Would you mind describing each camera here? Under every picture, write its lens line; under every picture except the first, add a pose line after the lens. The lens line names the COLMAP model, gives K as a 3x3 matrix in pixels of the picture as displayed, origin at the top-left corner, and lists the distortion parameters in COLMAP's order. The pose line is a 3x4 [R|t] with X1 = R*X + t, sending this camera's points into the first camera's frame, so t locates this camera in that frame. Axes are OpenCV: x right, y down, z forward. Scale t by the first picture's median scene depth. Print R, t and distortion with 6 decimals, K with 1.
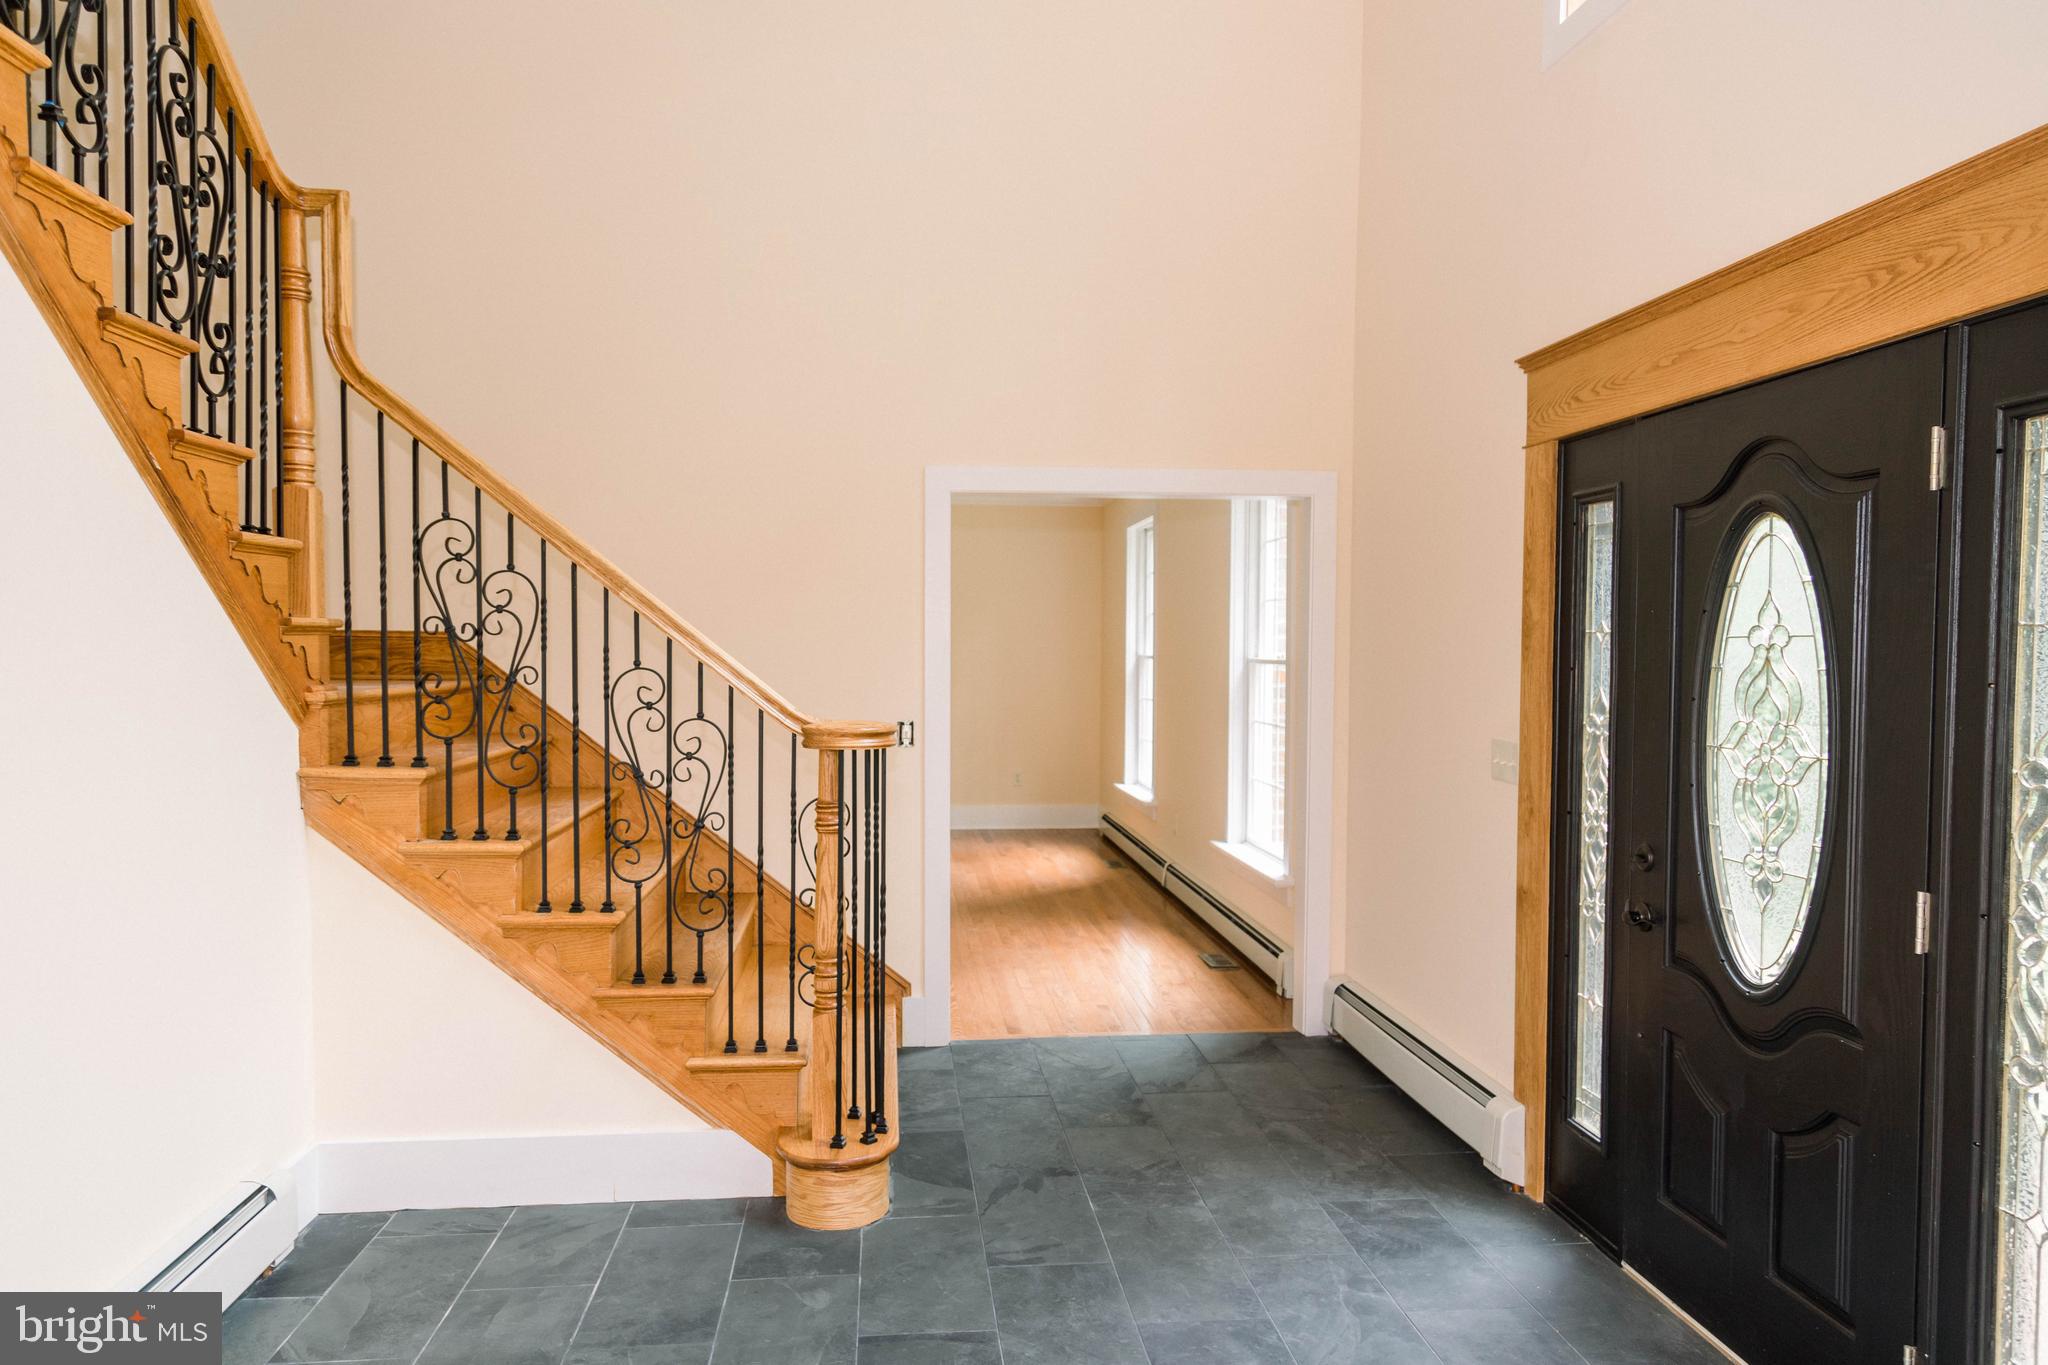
lens RADIAL K [[1348.3, 0, 1020.1], [0, 1348.3, 695.2], [0, 0, 1]] dist [0.013158, -0.002646]
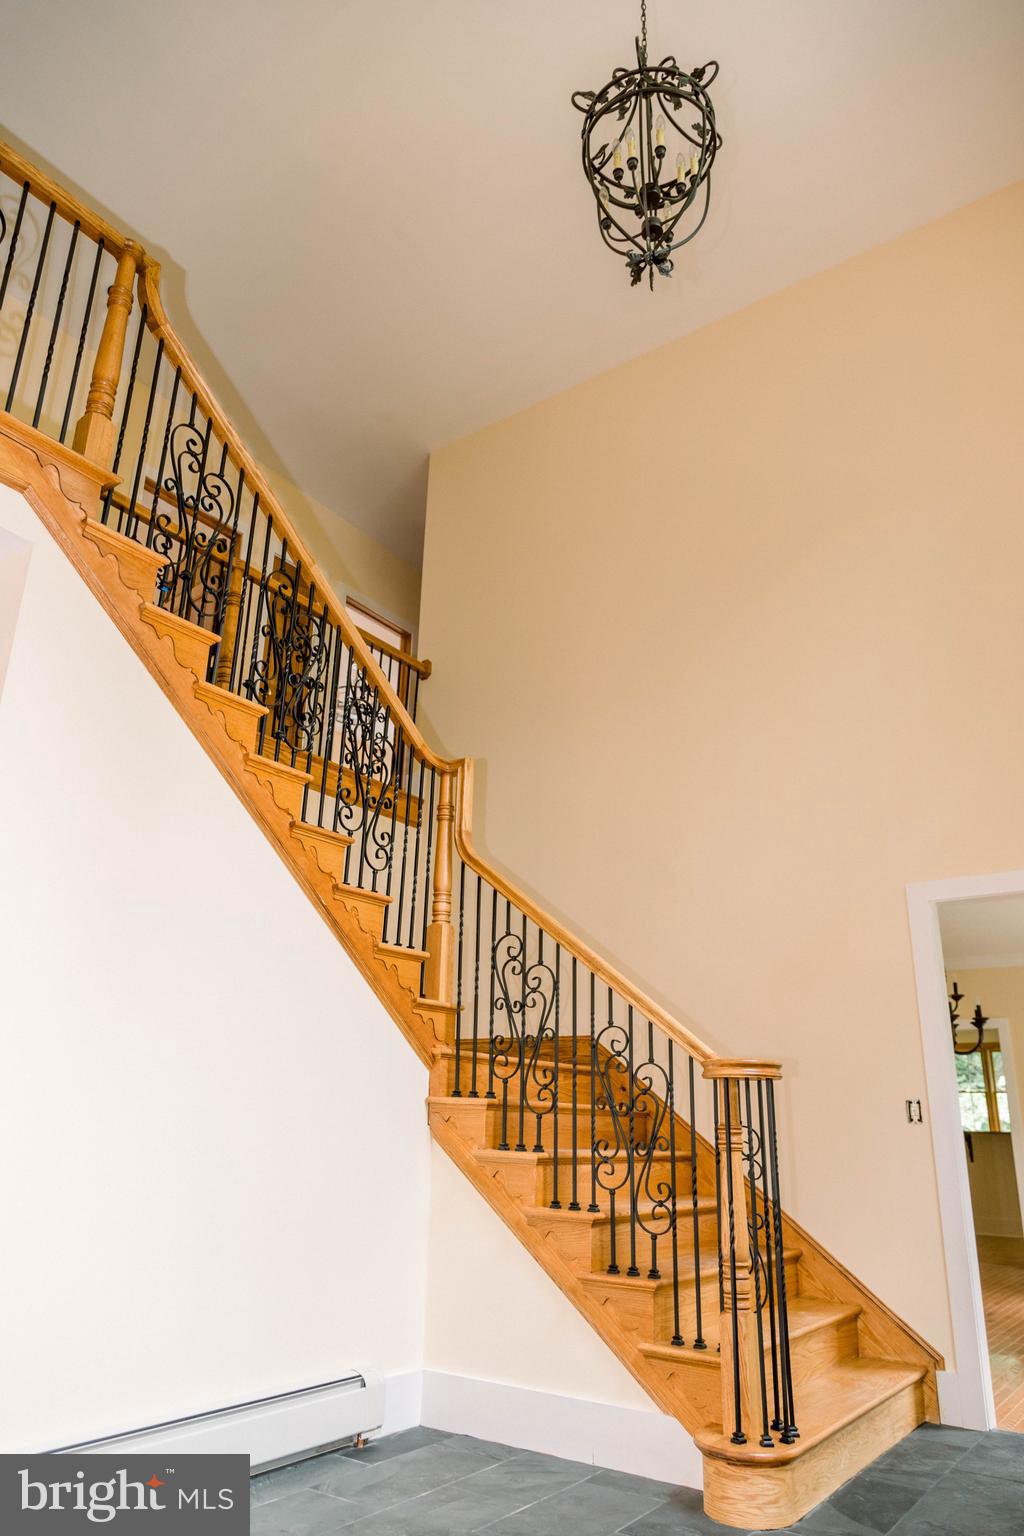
lens RADIAL K [[1011.2, 0, 519.0], [0, 1011.2, 775.4], [0, 0, 1]] dist [0.013158, -0.002646]
pose [[0.763921, -0.201216, -0.613136, 0.358886], [-0.040257, 0.933433, -0.356487, 0.119787], [0.644052, 0.297011, 0.704969, 0.105971]]
